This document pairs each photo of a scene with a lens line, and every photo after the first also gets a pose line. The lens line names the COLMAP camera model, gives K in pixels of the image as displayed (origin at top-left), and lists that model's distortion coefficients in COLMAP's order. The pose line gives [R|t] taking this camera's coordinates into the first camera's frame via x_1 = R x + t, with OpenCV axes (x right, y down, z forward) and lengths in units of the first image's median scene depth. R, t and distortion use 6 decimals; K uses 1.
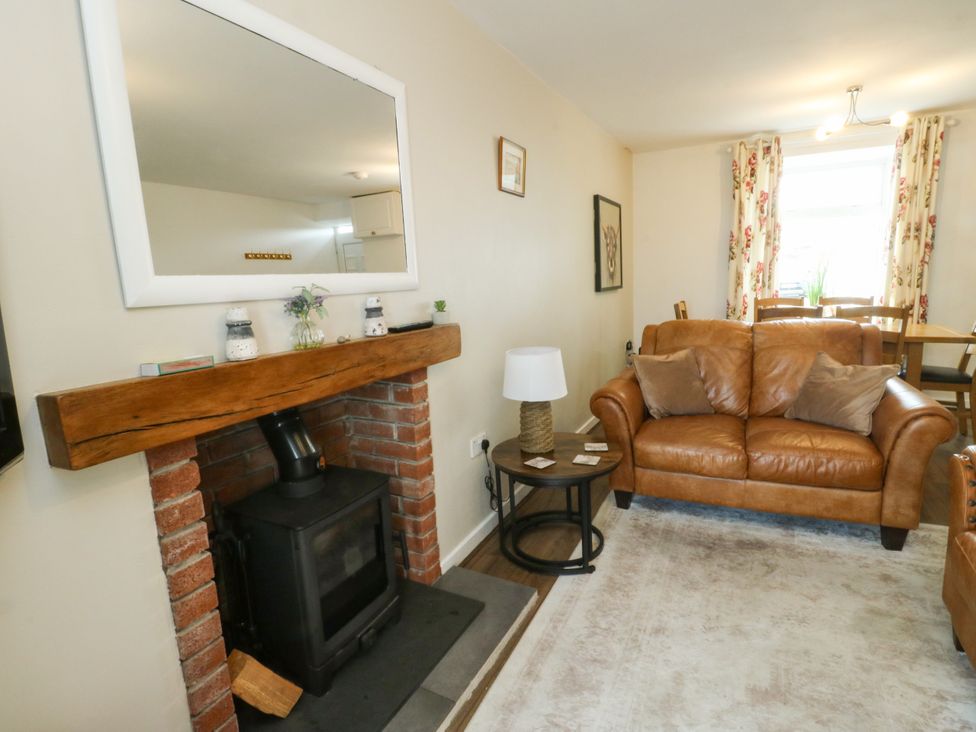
lens RADIAL K [[507.6, 0, 488.0], [0, 507.6, 366.0], [0, 0, 1]] dist [0.002515, -0.014619]
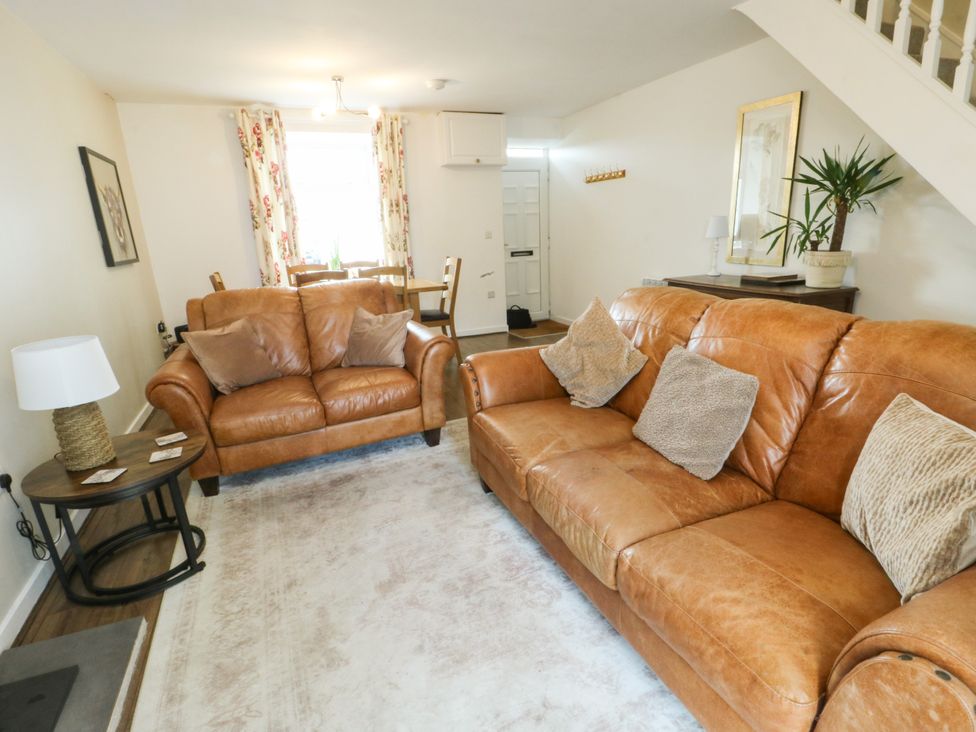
lens RADIAL K [[507.6, 0, 488.0], [0, 507.6, 366.0], [0, 0, 1]] dist [0.002515, -0.014619]
pose [[0.639486, -0.192210, 0.744387, -0.063875], [0.151192, 0.980776, 0.123363, 0.008207], [-0.753789, 0.033656, 0.656254, -0.005318]]
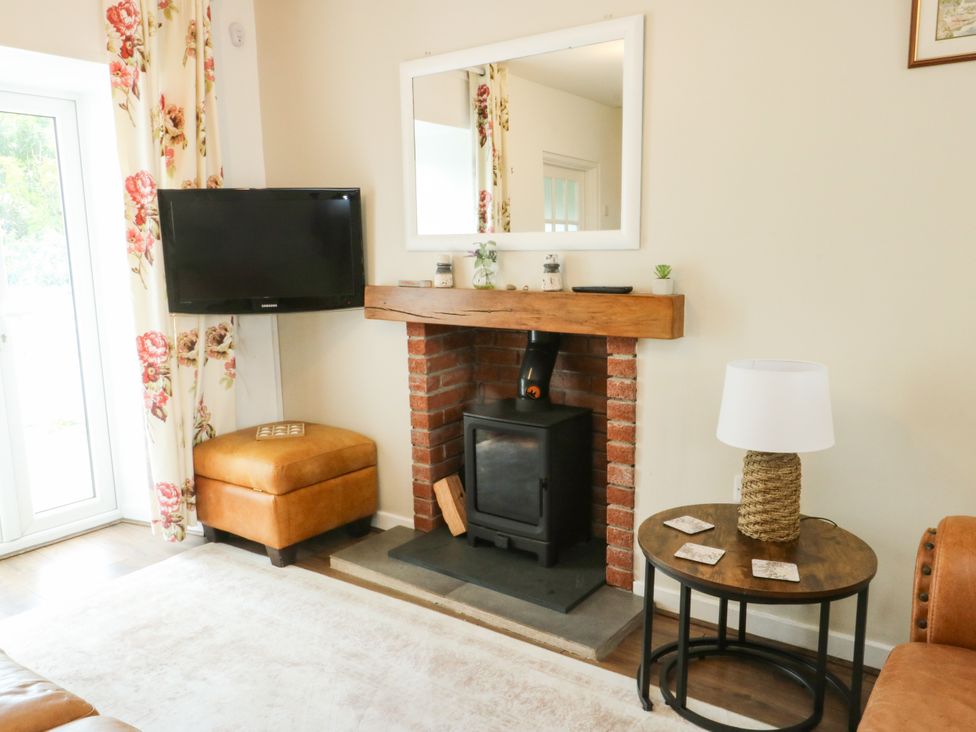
lens RADIAL K [[755.8, 0, 488.0], [0, 755.8, 366.0], [0, 0, 1]] dist [0.006920, 0.003546]
pose [[-0.163393, 0.199746, -0.966128, 0.881514], [-0.146770, 0.963470, 0.224019, -0.156789], [0.975583, 0.178402, -0.128107, 0.706368]]
